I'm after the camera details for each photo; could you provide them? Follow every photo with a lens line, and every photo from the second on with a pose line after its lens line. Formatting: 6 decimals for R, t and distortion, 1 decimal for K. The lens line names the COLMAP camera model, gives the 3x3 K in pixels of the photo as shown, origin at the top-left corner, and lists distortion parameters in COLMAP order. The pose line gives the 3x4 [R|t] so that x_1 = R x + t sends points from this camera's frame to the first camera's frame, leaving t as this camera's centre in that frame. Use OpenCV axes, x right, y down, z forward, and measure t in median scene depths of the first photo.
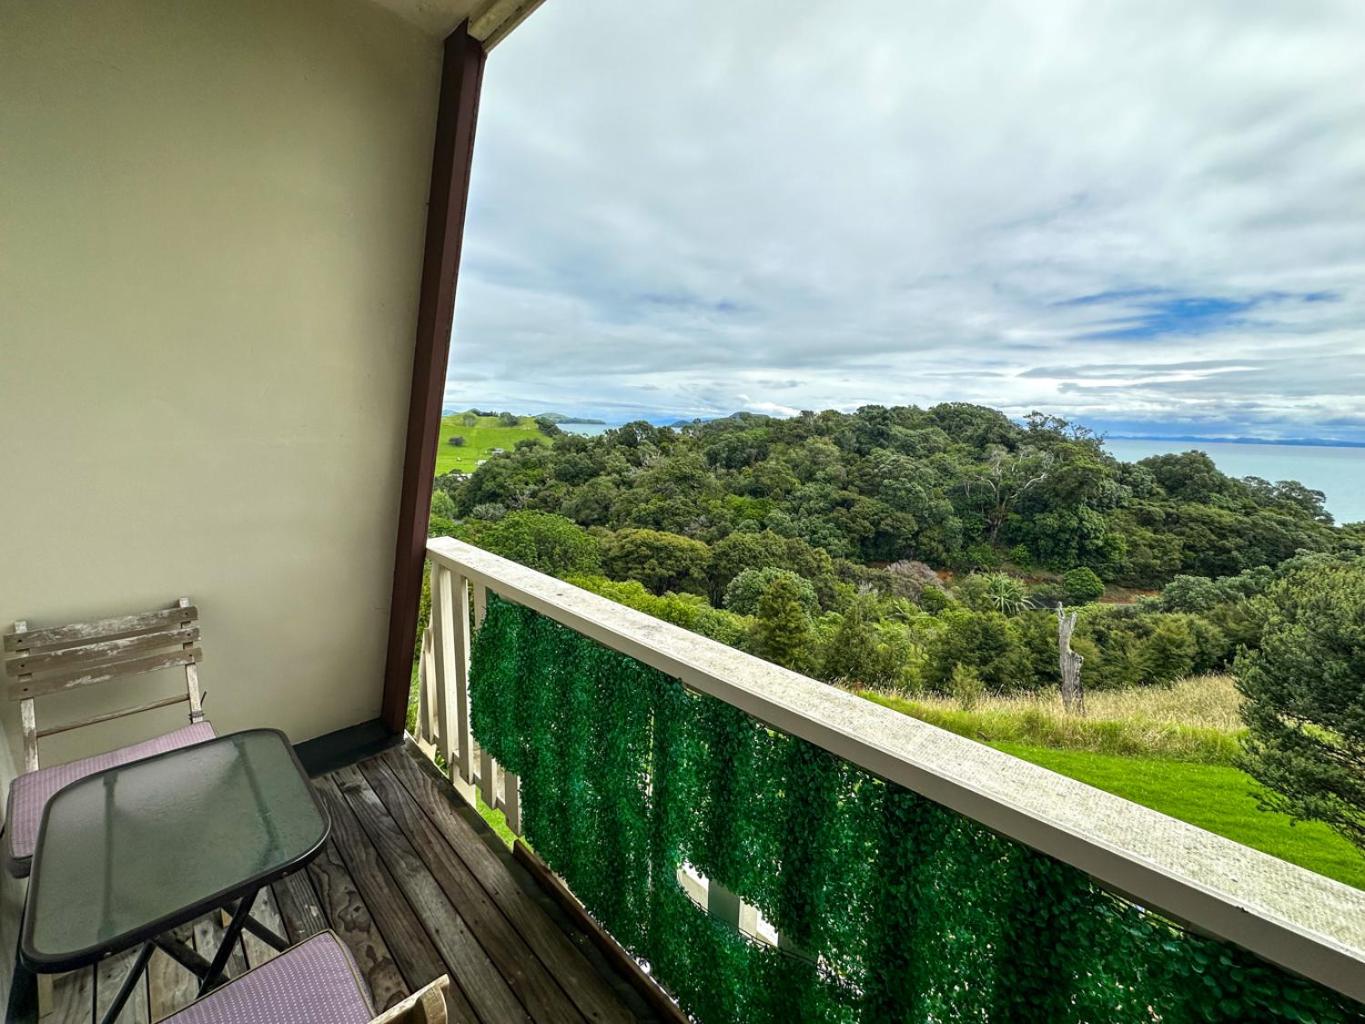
lens RADIAL K [[548.2, 0, 682.5], [0, 548.2, 512.0], [0, 0, 1]] dist [-0.000076, 0.000306]
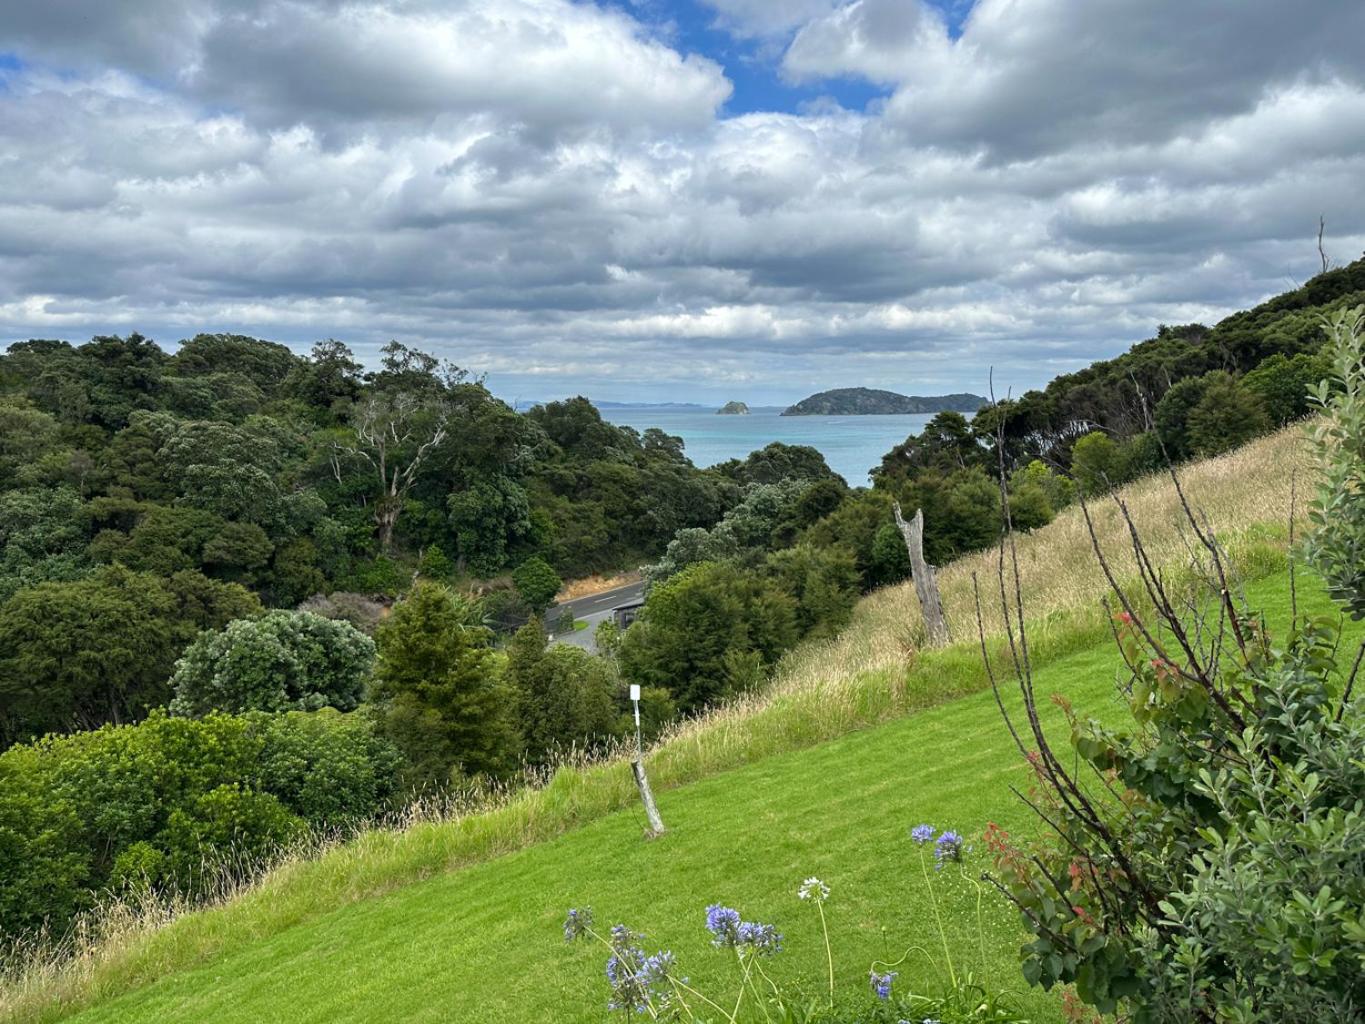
lens RADIAL K [[958.5, 0, 687.0], [0, 958.5, 509.7], [0, 0, 1]] dist [0.110111, -0.156432]
pose [[0.572068, -0.125162, 0.810600, -0.104646], [0.155855, 0.986870, 0.042388, 0.014900], [-0.805262, 0.102087, 0.584064, 0.094199]]
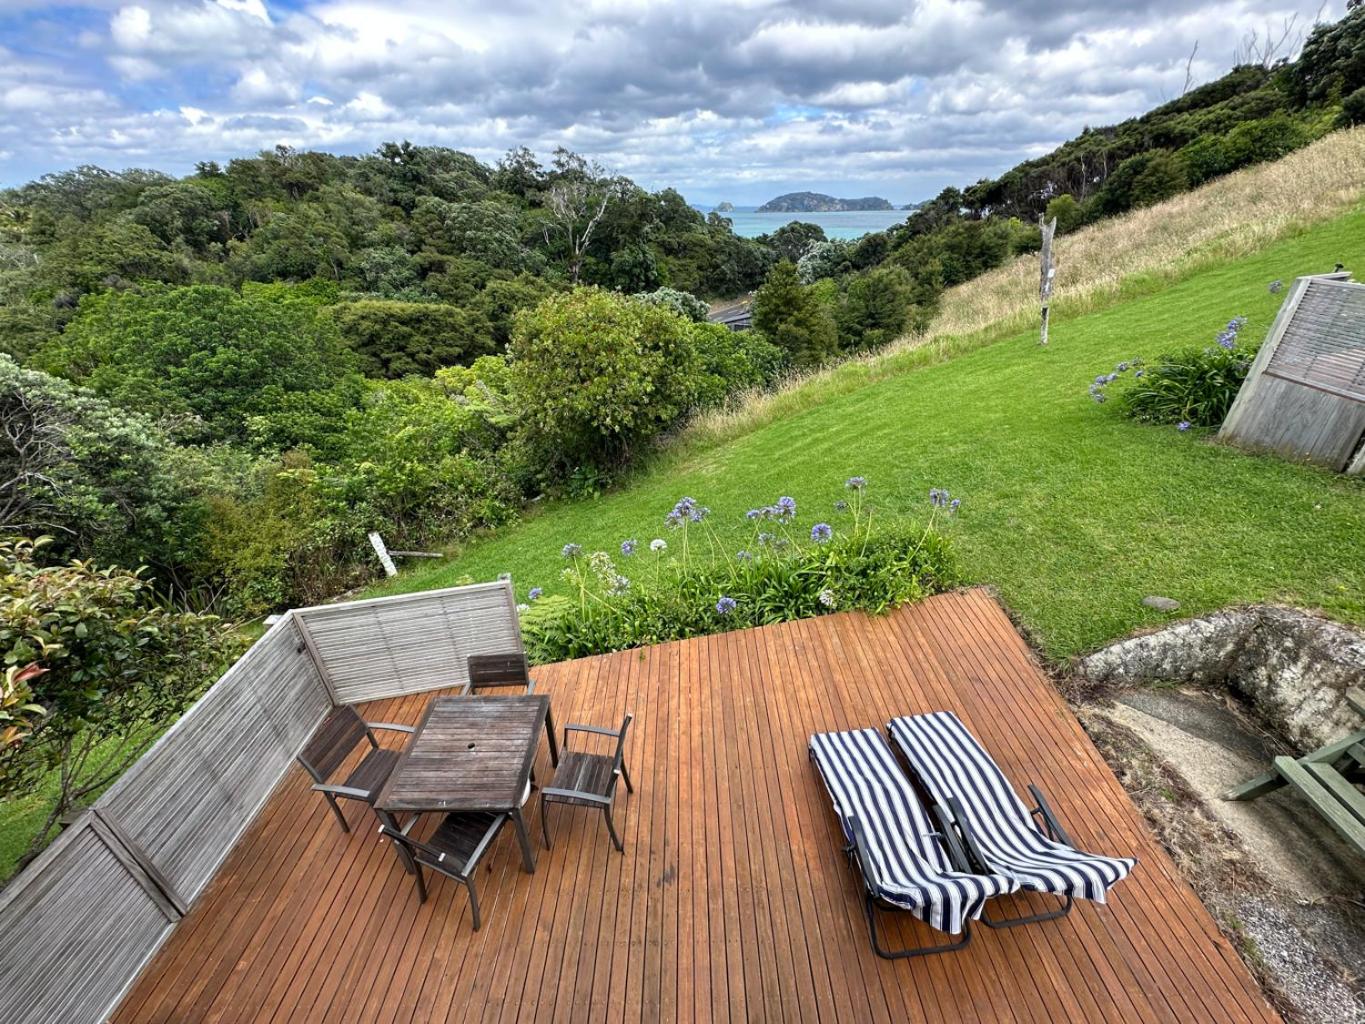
lens RADIAL K [[553.8, 0, 682.1], [0, 553.8, 503.5], [0, 0, 1]] dist [0.002004, 0.000018]
pose [[0.585400, -0.418096, 0.694624, -0.202621], [0.159065, 0.899351, 0.407267, 0.022068], [-0.794987, -0.127924, 0.592984, 0.160850]]
